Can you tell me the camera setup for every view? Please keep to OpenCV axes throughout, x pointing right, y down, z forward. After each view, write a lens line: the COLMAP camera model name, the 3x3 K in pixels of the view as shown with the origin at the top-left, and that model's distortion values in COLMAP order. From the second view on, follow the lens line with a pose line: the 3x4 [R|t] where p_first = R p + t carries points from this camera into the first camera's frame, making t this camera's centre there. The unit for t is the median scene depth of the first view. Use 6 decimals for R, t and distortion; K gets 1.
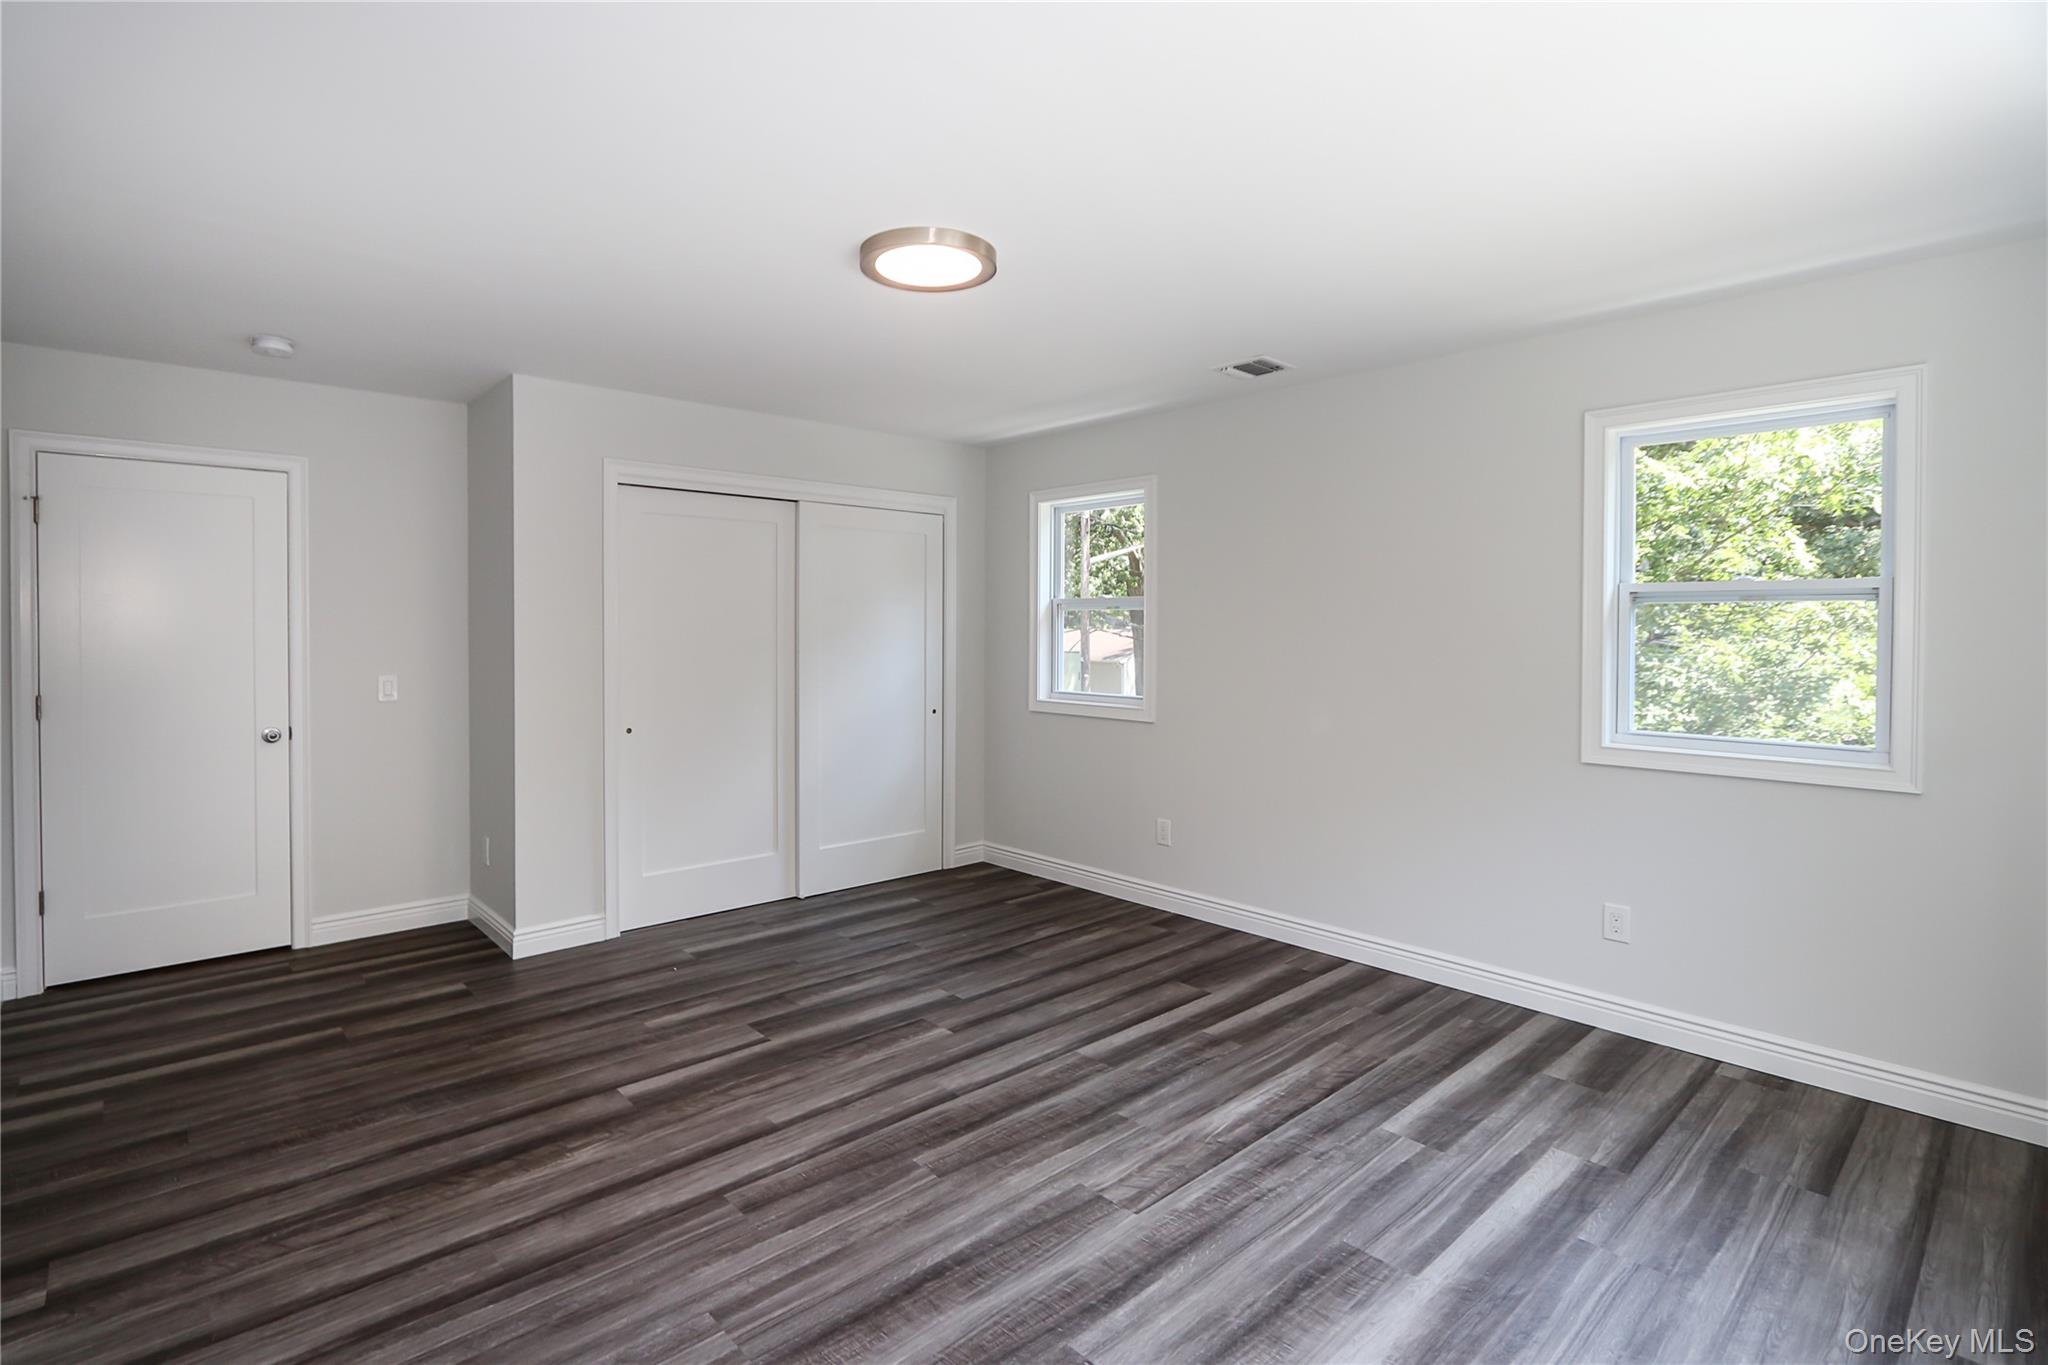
lens RADIAL K [[996.3, 0, 1022.1], [0, 996.3, 688.8], [0, 0, 1]] dist [-0.012038, 0.004226]
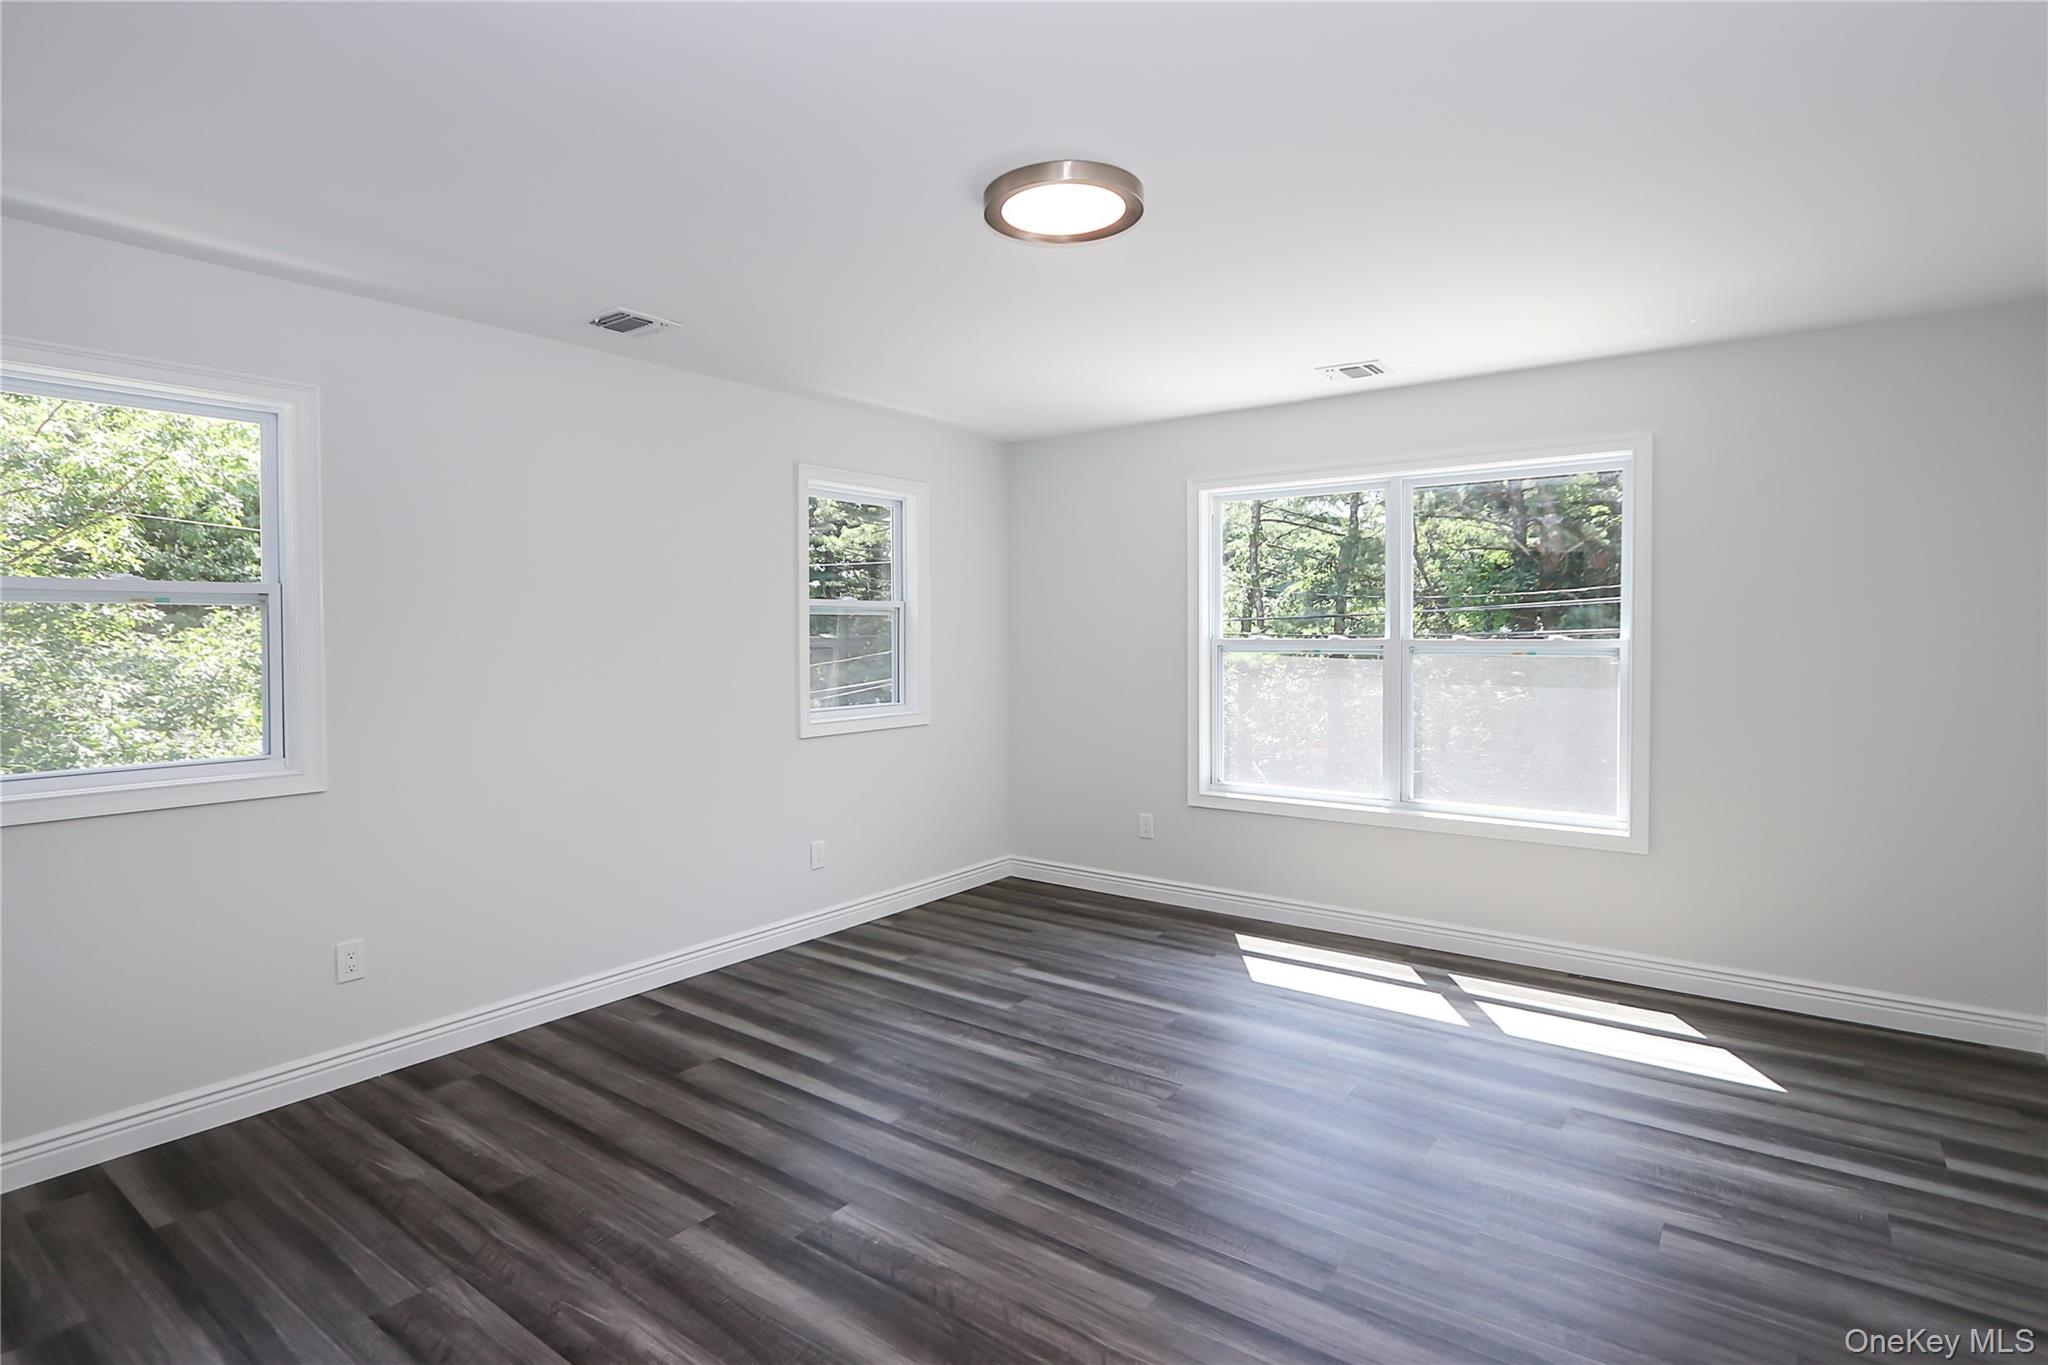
lens RADIAL K [[996.3, 0, 1044.3], [0, 996.3, 633.3], [0, 0, 1]] dist [-0.012038, 0.004226]
pose [[-0.180551, -0.004327, 0.983556, -0.837208], [0.064710, 0.997772, 0.016268, -0.062113], [-0.981435, 0.066583, -0.179869, 1.034641]]
